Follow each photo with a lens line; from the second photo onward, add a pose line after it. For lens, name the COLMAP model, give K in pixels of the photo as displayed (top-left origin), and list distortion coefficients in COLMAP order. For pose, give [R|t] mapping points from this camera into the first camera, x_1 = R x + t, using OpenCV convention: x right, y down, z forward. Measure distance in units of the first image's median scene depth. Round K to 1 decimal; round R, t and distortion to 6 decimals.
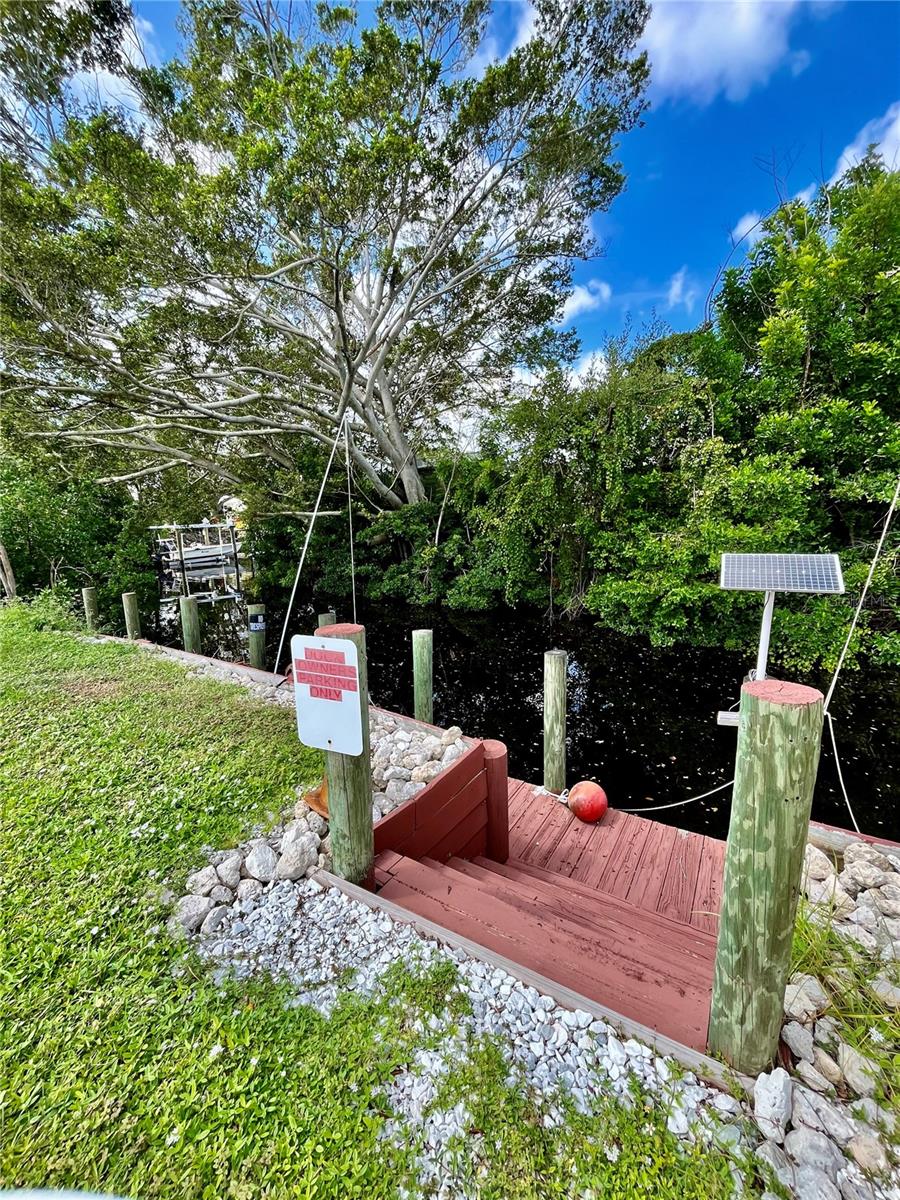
lens RADIAL K [[483.5, 0, 450.0], [0, 483.5, 600.0], [0, 0, 1]] dist [-0.001049, -0.000317]
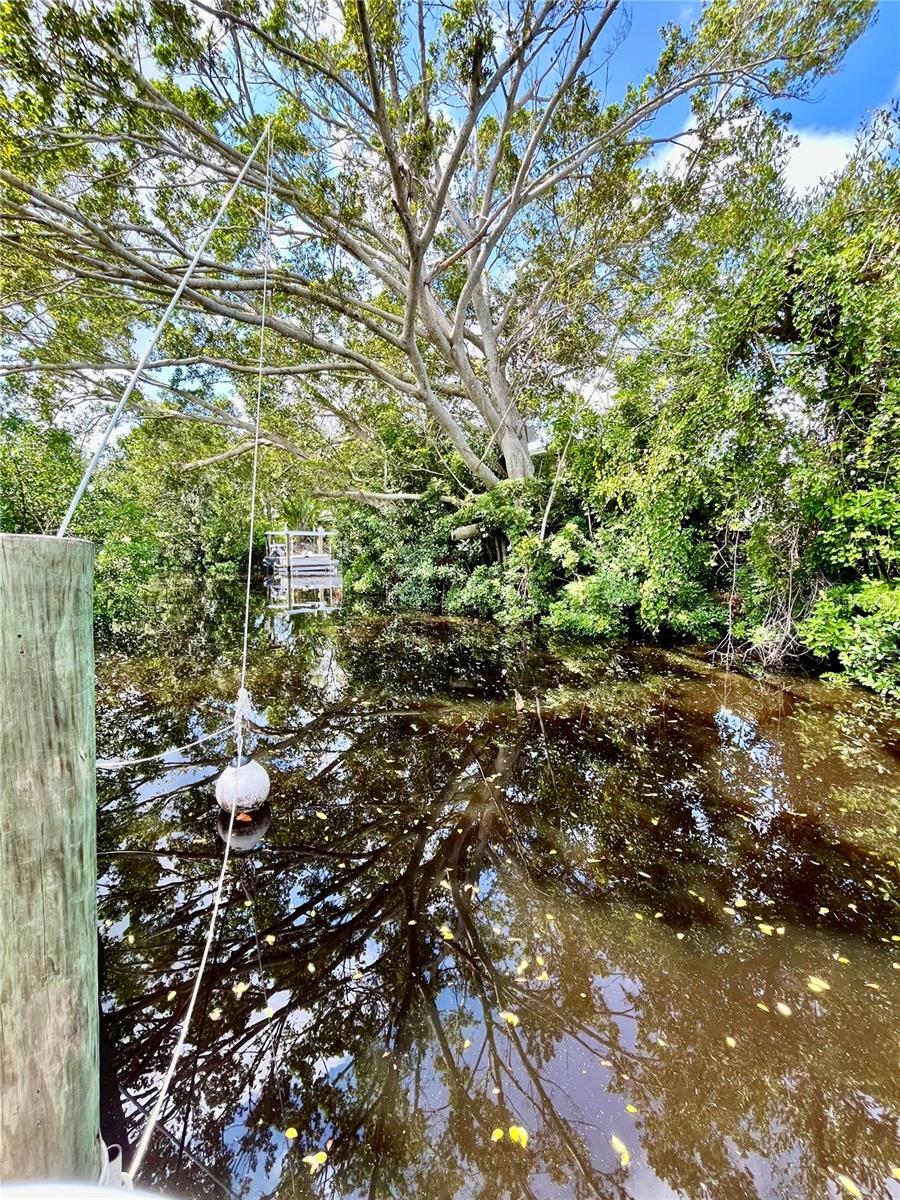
lens RADIAL K [[483.5, 0, 450.0], [0, 483.5, 600.0], [0, 0, 1]] dist [-0.001049, -0.000317]
pose [[0.960301, 0.069368, -0.270204, 0.041765], [-0.088777, 0.994227, -0.060268, 0.028475], [0.264464, 0.081863, 0.960915, 0.313812]]
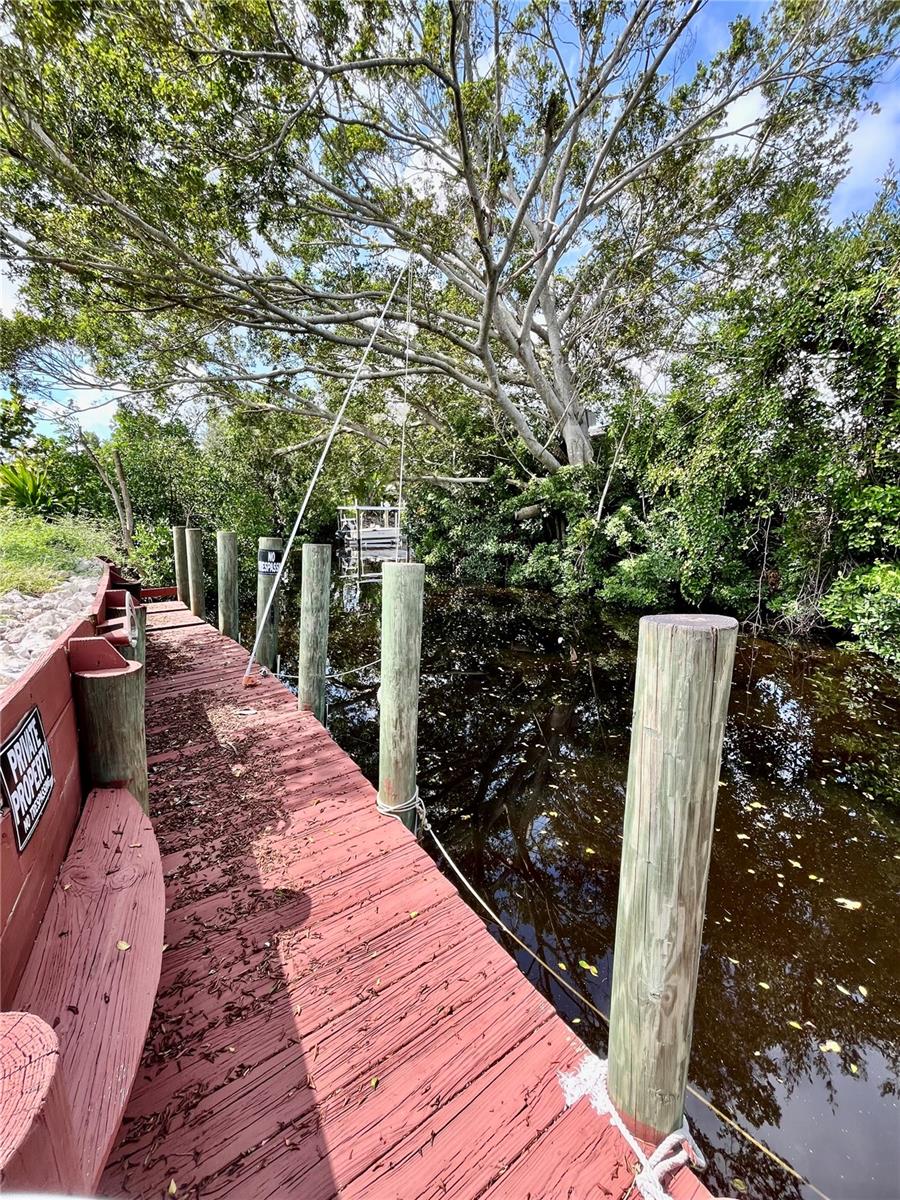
lens RADIAL K [[483.5, 0, 450.0], [0, 483.5, 600.0], [0, 0, 1]] dist [-0.001049, -0.000317]
pose [[0.922575, 0.101545, -0.372215, 0.056738], [-0.105055, 0.994407, 0.010895, 0.031466], [0.371239, 0.029051, 0.928083, 0.206761]]
